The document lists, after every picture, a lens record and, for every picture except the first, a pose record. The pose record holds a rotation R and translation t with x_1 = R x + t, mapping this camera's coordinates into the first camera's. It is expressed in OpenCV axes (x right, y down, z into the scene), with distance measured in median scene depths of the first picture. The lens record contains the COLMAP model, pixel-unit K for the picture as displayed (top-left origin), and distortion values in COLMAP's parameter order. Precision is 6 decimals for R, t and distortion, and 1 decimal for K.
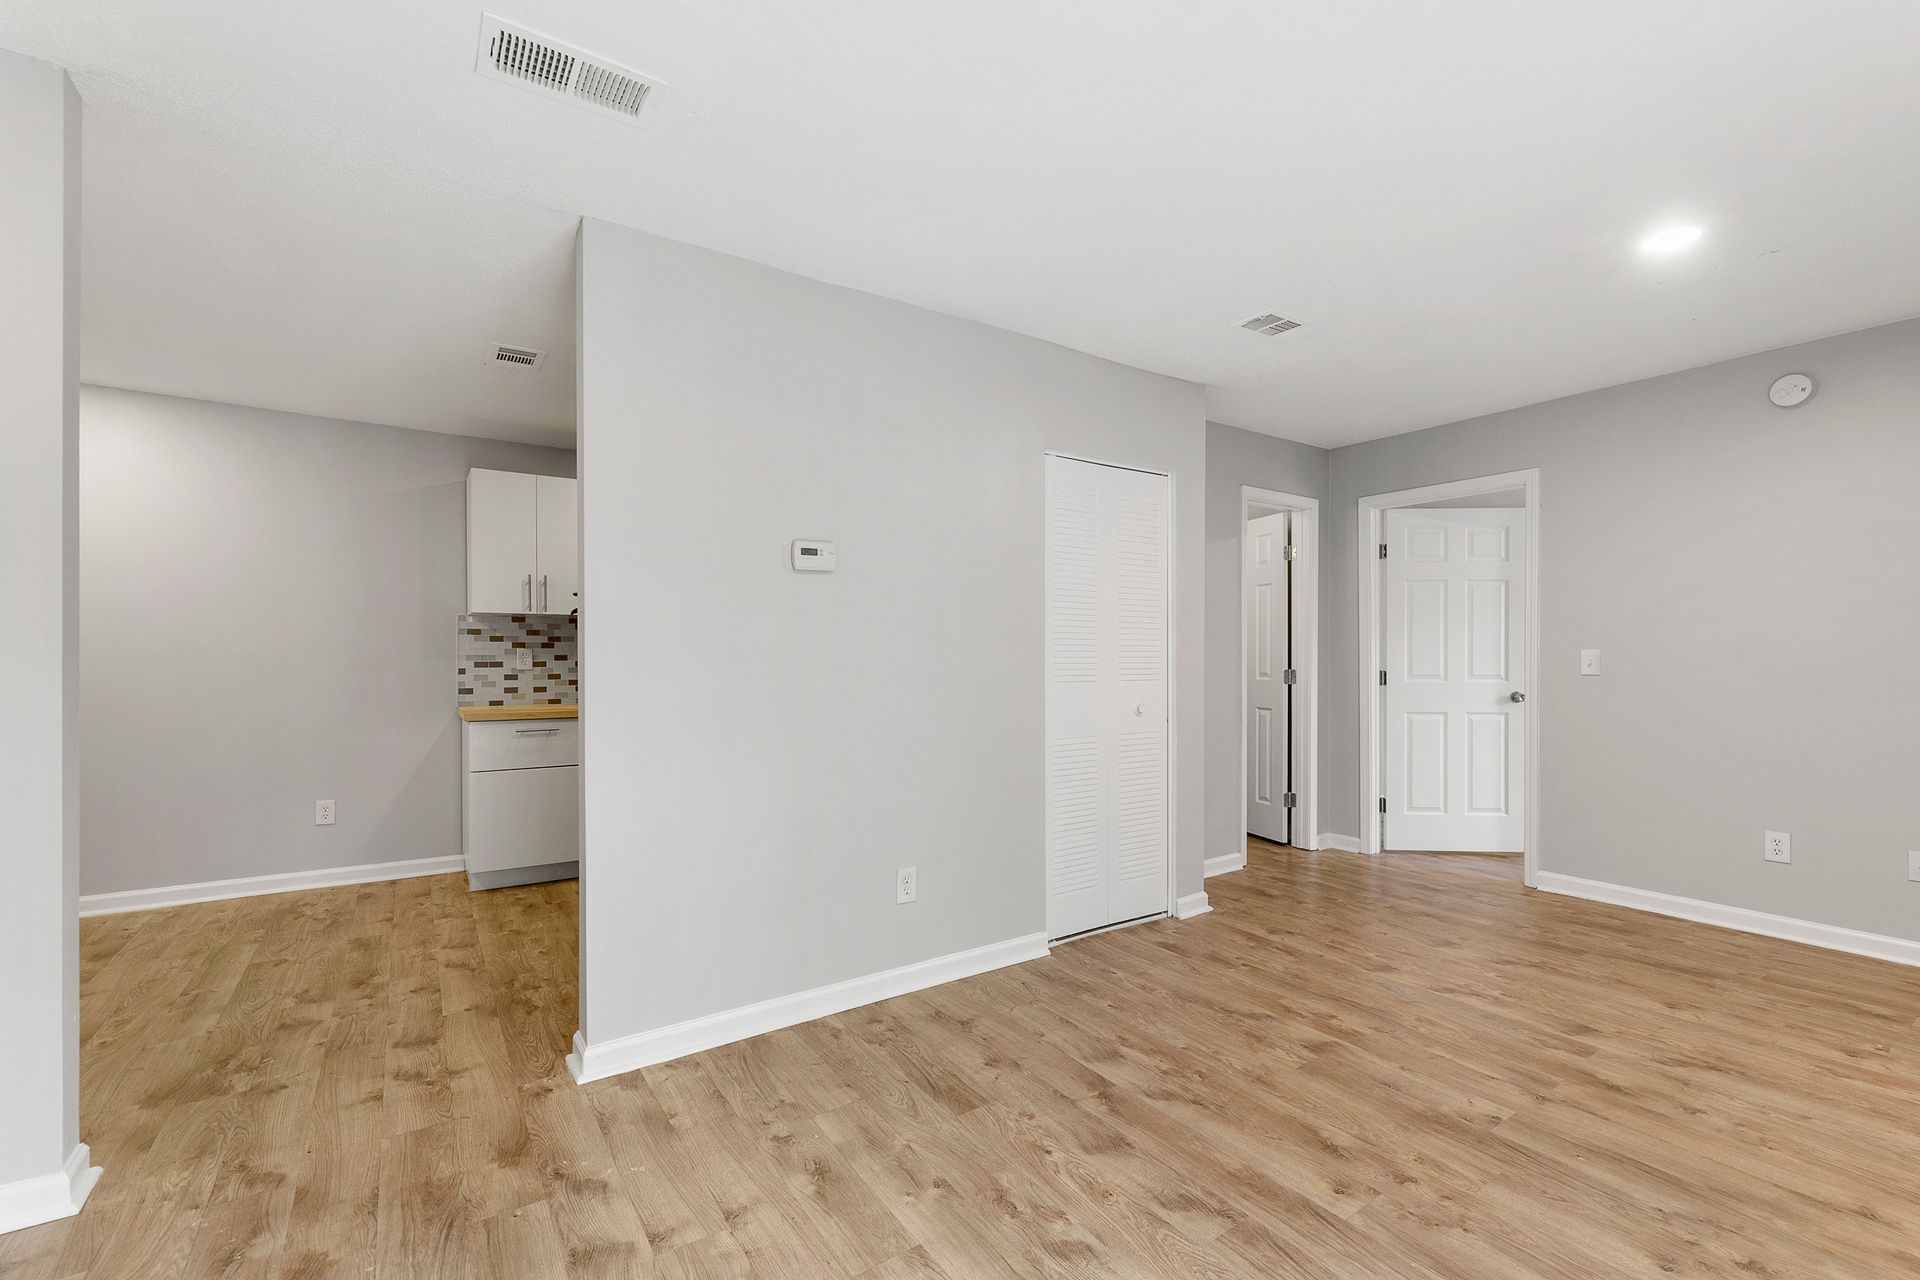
lens RADIAL K [[822.2, 0, 950.9], [0, 822.2, 649.7], [0, 0, 1]] dist [-0.004564, 0.000120]
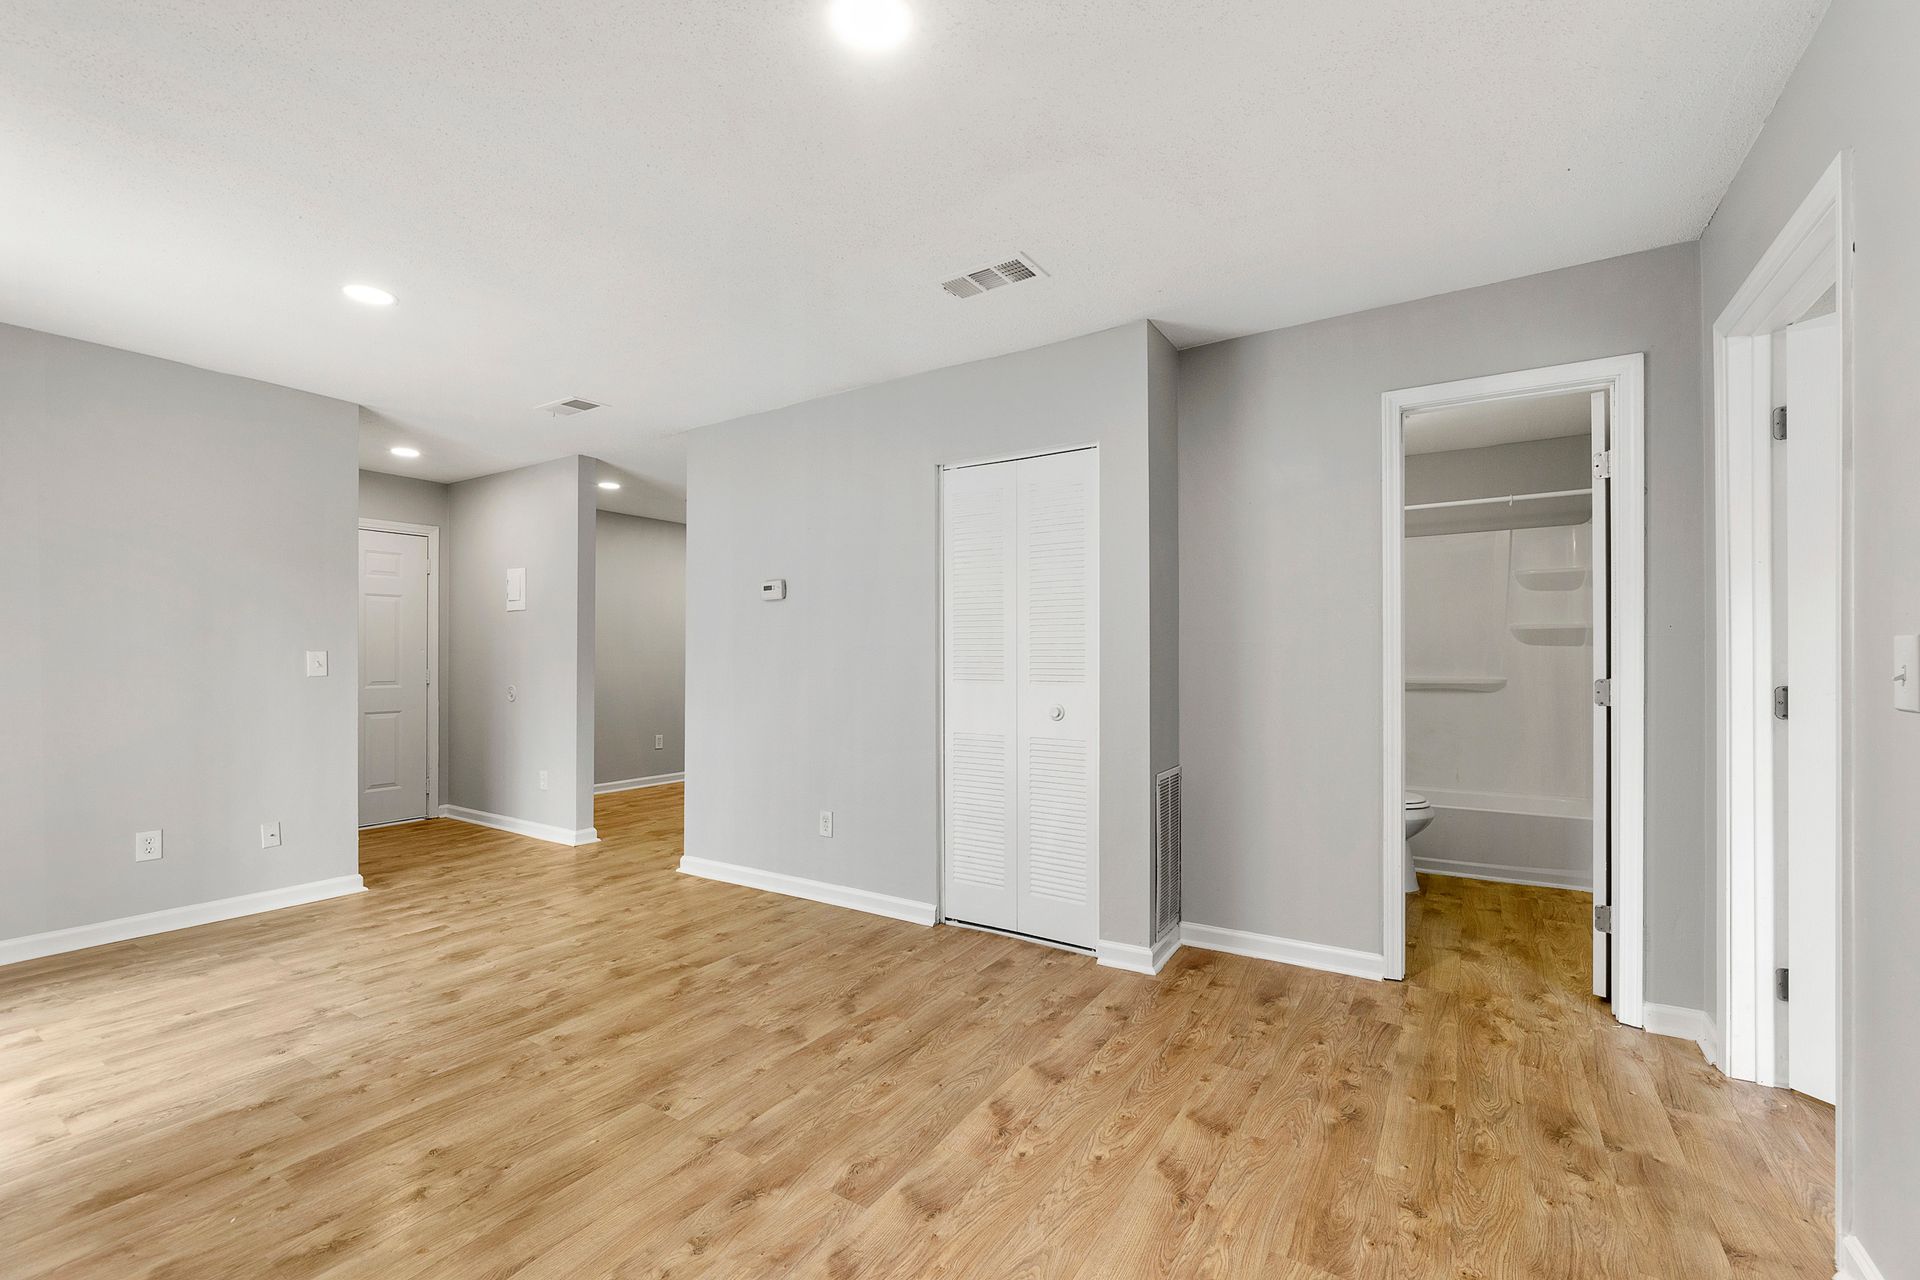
lens RADIAL K [[811.6, 0, 980.2], [0, 811.6, 653.6], [0, 0, 1]] dist [-0.006103, 0.000253]
pose [[0.392947, -0.001144, -0.919560, 1.354333], [0.009098, 0.999955, 0.002644, 0.002764], [0.919516, -0.009405, 0.392940, 0.748764]]
